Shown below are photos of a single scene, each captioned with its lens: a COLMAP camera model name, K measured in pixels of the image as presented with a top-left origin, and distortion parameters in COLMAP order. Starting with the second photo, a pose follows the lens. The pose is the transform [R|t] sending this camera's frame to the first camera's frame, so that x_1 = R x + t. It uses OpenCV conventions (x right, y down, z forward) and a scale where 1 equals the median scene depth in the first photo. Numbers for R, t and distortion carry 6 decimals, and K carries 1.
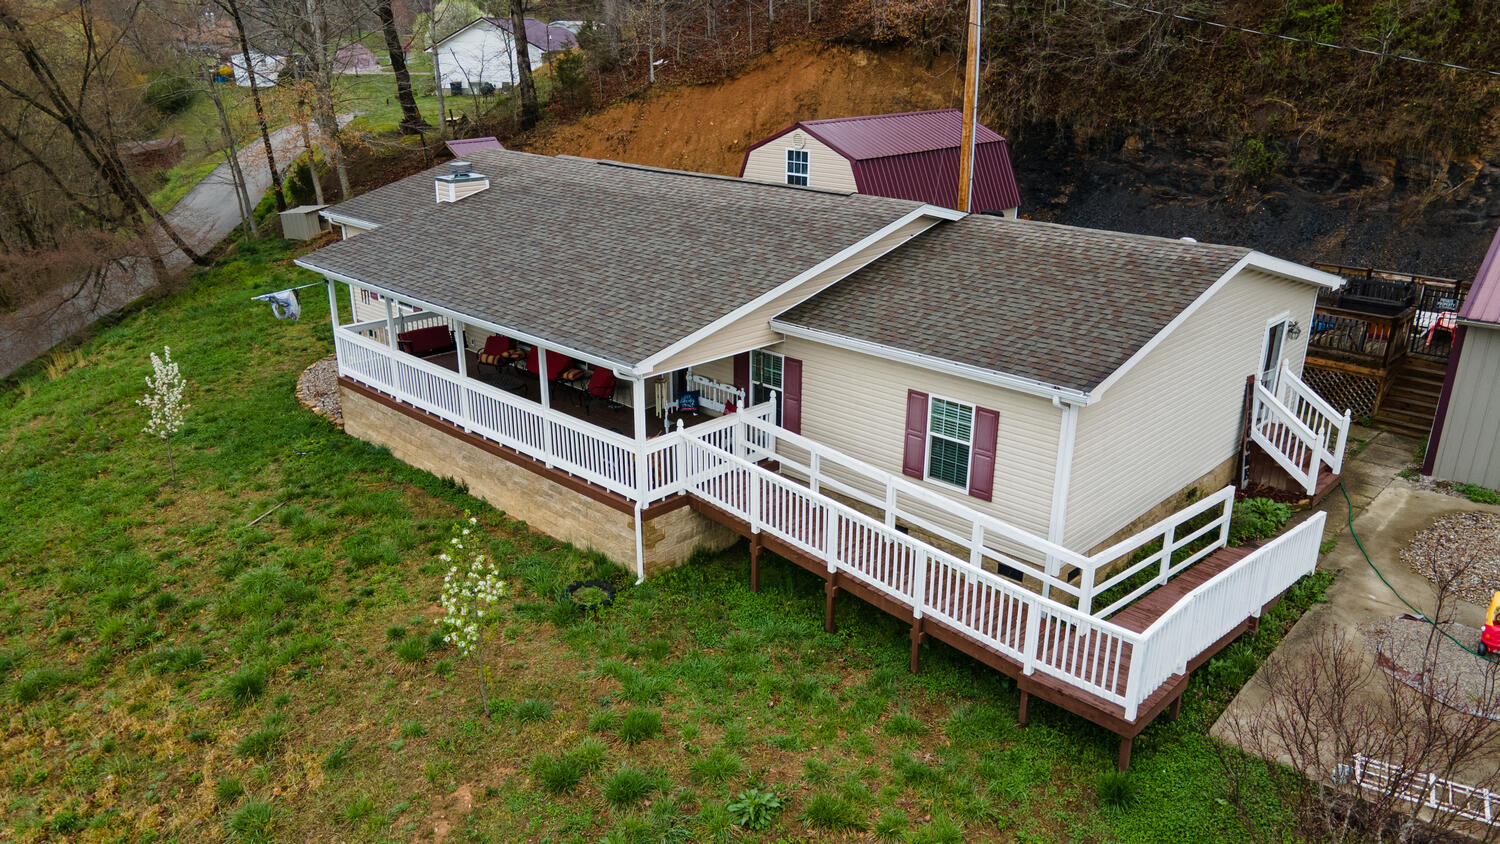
lens RADIAL K [[1093.1, 0, 750.0], [0, 1093.1, 422.0], [0, 0, 1]] dist [0.044993, 0.004584]
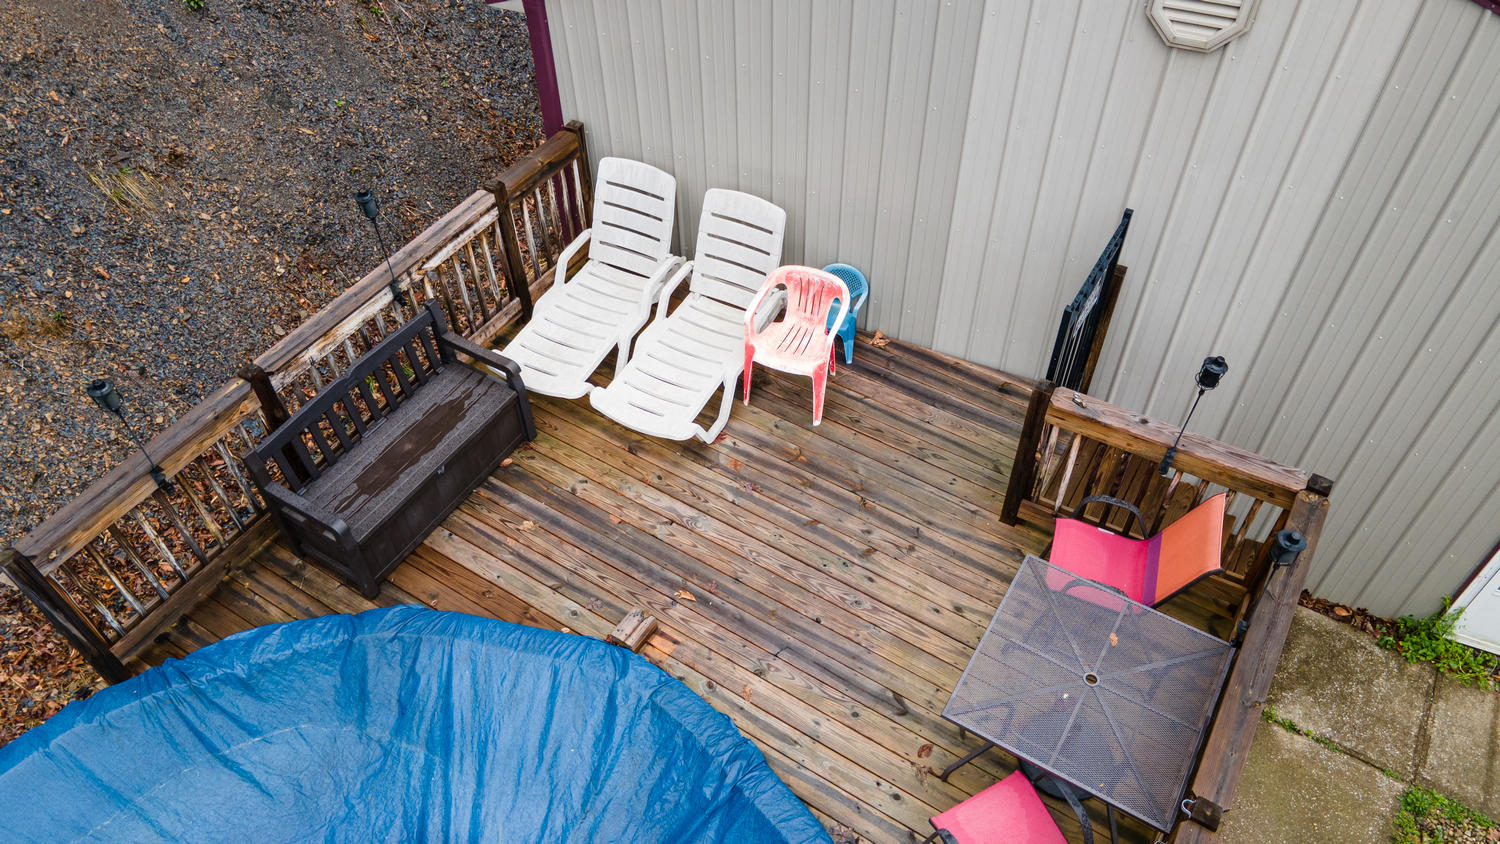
lens RADIAL K [[1093.1, 0, 750.0], [0, 1093.1, 422.0], [0, 0, 1]] dist [0.044993, 0.004584]
pose [[-0.248071, -0.719407, 0.648779, 0.340717], [0.334179, 0.565054, 0.754346, -0.223599], [-0.909277, 0.403939, 0.100238, 0.775661]]
